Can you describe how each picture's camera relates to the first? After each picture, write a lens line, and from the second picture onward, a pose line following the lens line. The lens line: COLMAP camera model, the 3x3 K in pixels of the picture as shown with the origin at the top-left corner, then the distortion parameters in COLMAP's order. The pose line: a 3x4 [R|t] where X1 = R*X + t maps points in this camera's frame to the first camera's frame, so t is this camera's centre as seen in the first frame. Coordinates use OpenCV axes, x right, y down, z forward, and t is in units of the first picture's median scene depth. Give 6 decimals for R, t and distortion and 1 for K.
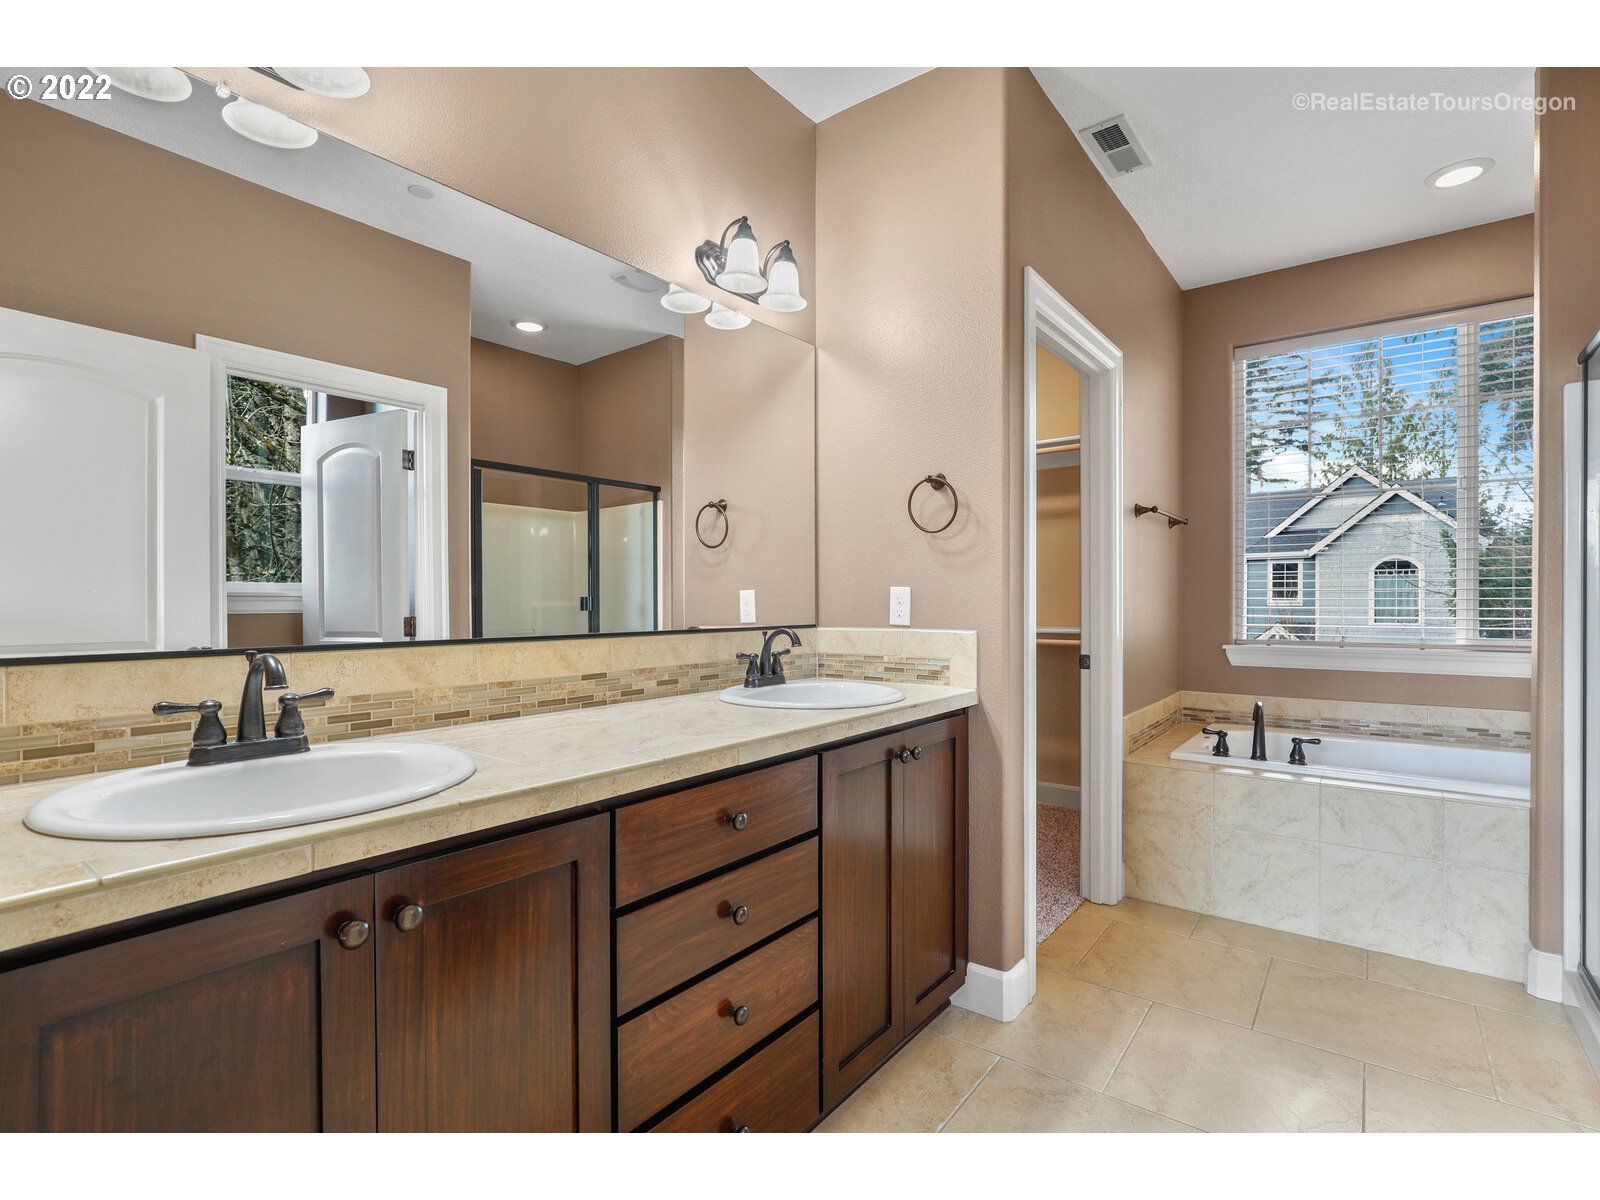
lens RADIAL K [[735.8, 0, 807.5], [0, 735.8, 601.5], [0, 0, 1]] dist [-0.005211, 0.000726]
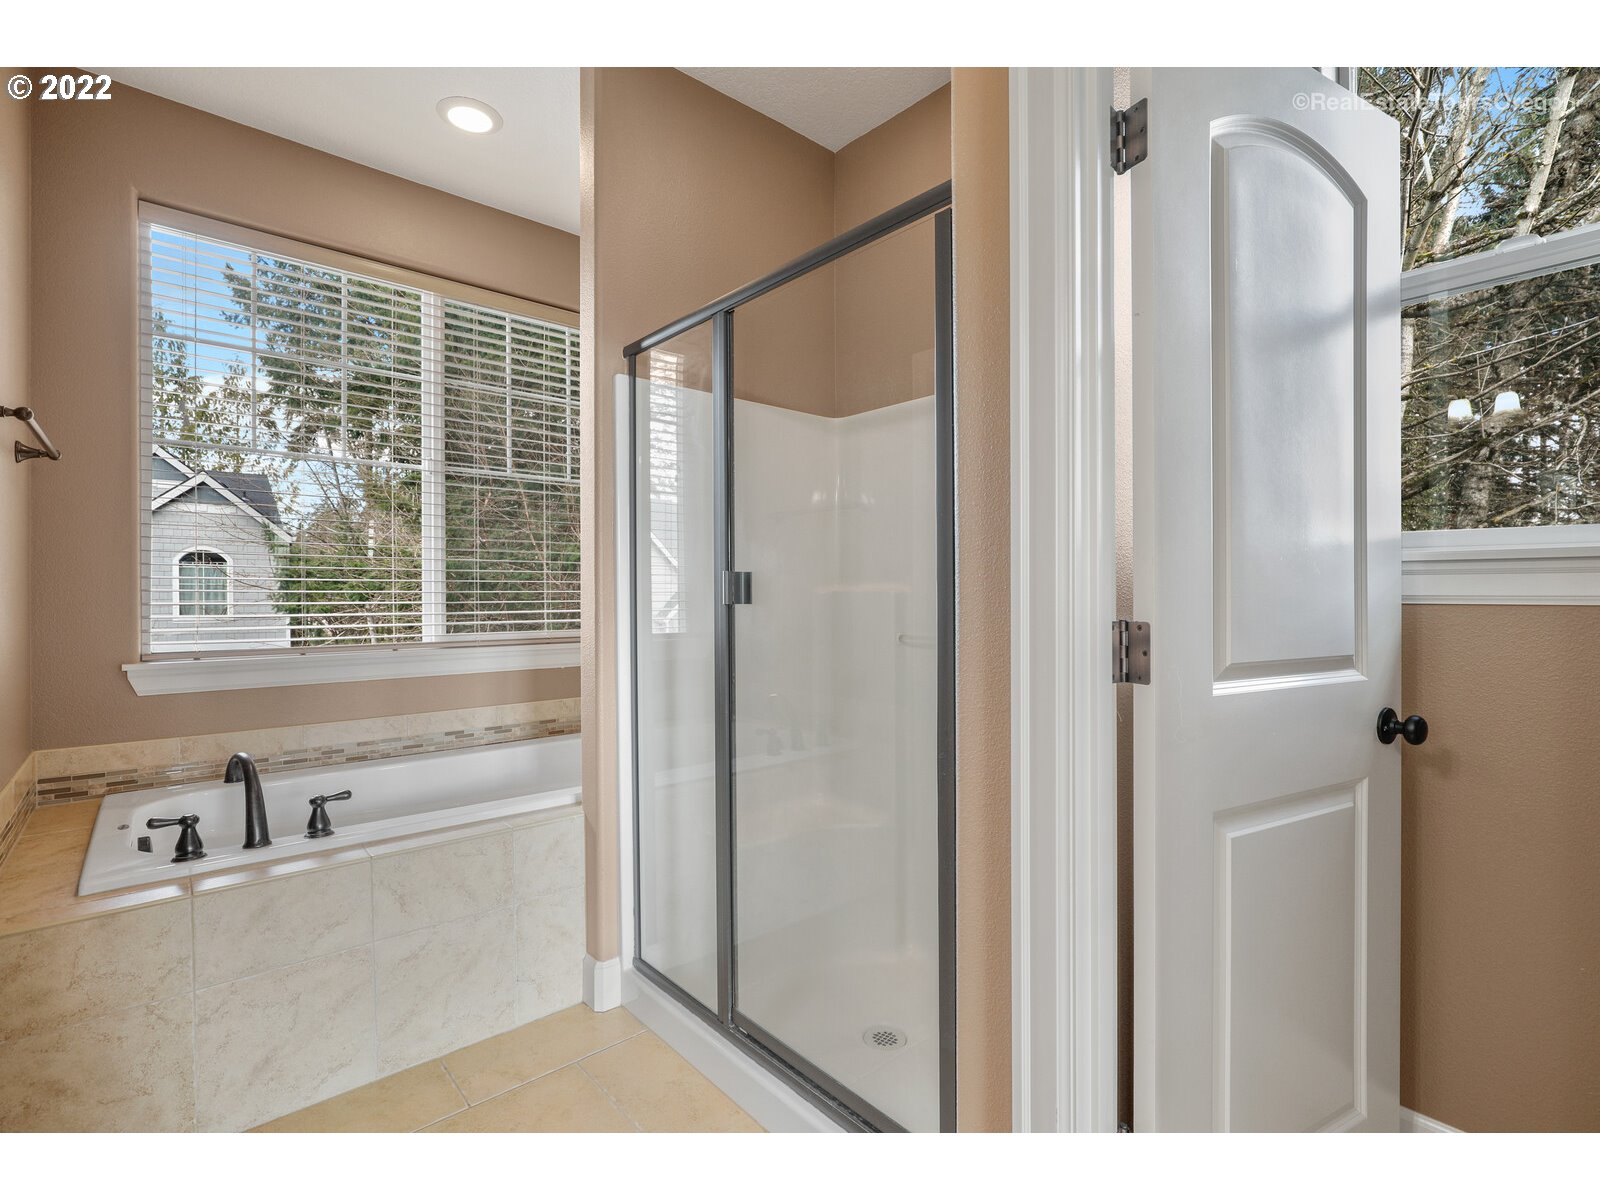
lens RADIAL K [[735.8, 0, 808.5], [0, 735.8, 604.4], [0, 0, 1]] dist [-0.005211, 0.000726]
pose [[0.184302, -0.011343, 0.982804, 0.081666], [-0.001310, 0.999930, 0.011786, -0.000450], [-0.982869, -0.003459, 0.184274, 0.406497]]
